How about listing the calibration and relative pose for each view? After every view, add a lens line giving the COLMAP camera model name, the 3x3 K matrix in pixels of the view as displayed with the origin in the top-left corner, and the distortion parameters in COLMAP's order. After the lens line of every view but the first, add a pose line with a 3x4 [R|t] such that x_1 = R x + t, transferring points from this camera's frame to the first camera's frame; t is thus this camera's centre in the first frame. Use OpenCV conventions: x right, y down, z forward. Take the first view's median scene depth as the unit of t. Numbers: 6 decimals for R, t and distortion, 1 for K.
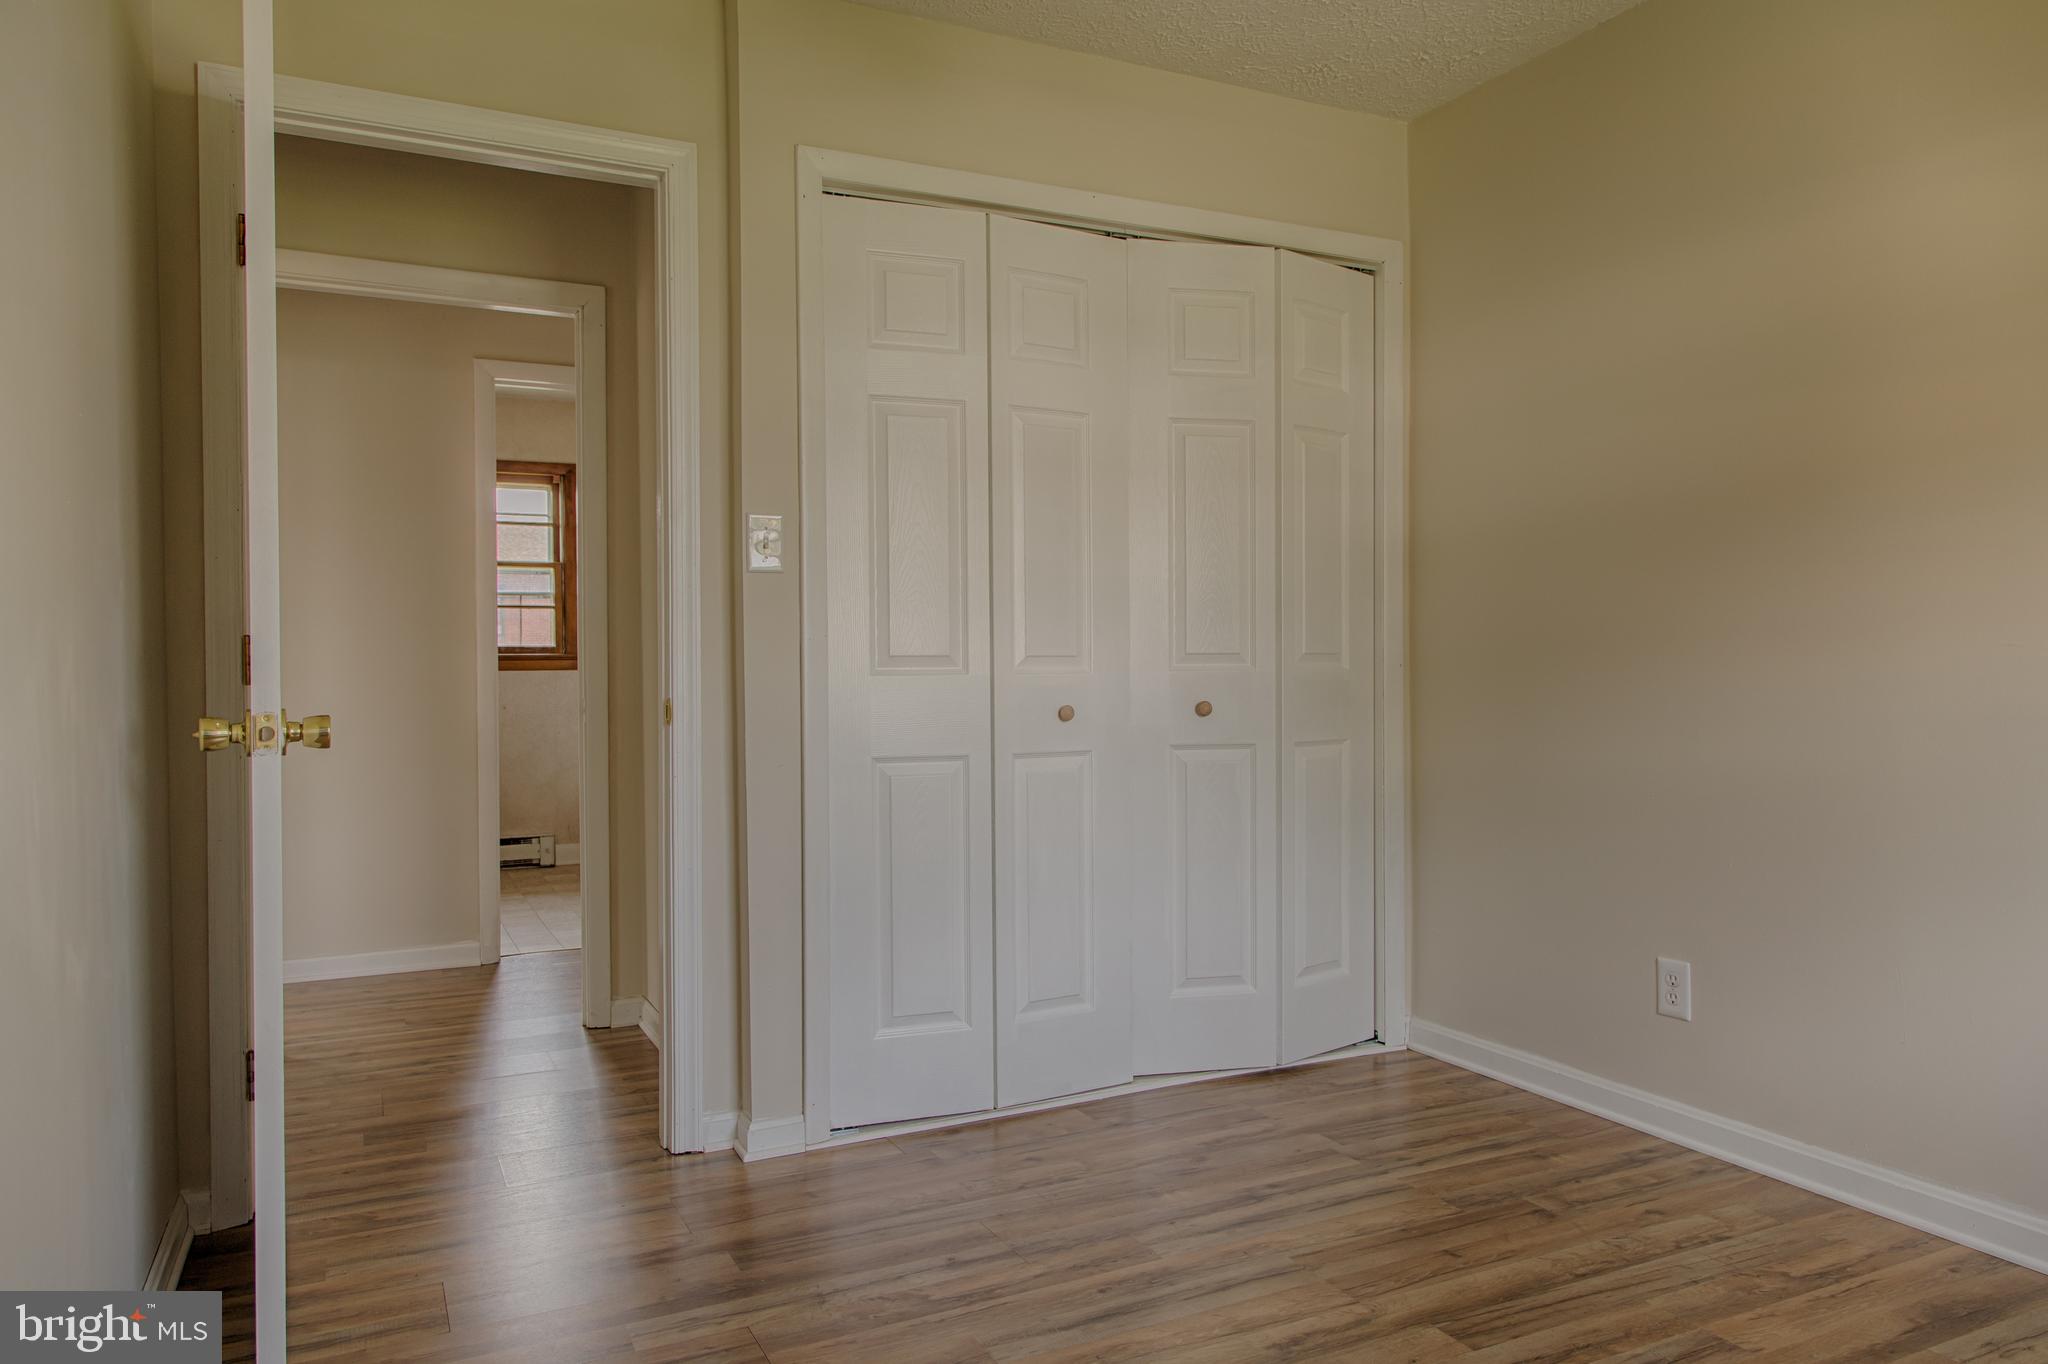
lens RADIAL K [[1360.0, 0, 1022.4], [0, 1360.0, 684.2], [0, 0, 1]] dist [0.006701, 0.000594]
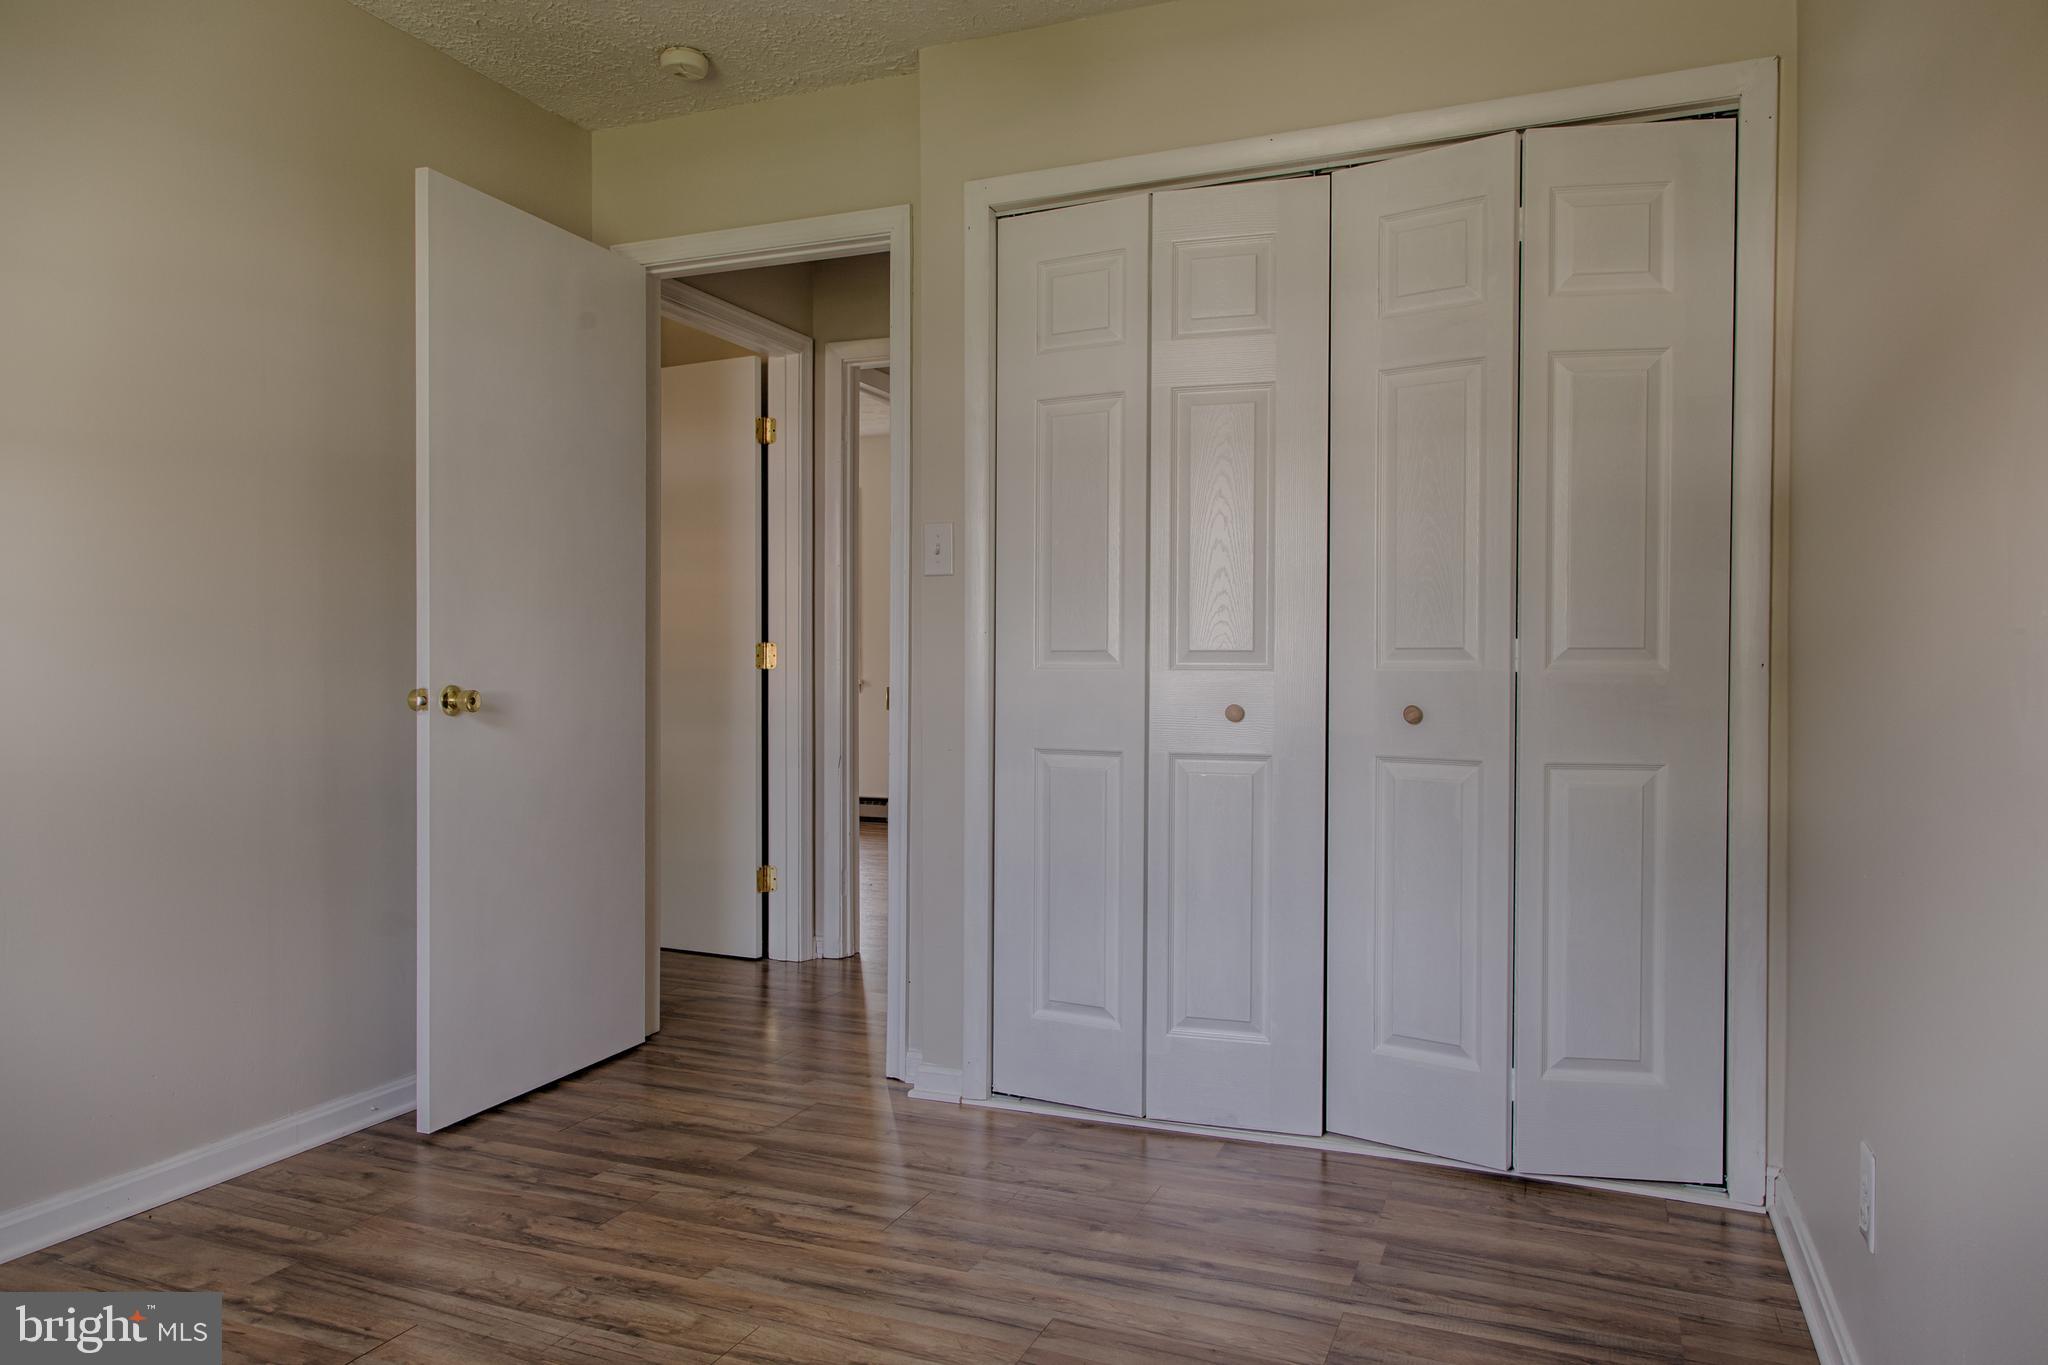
lens RADIAL K [[1360.0, 0, 1022.4], [0, 1360.0, 684.7], [0, 0, 1]] dist [0.006701, 0.000594]
pose [[0.660705, 0.019650, -0.750389, 0.651183], [-0.014555, 0.999805, 0.013366, -0.008609], [0.750505, 0.002091, 0.660862, 0.295535]]
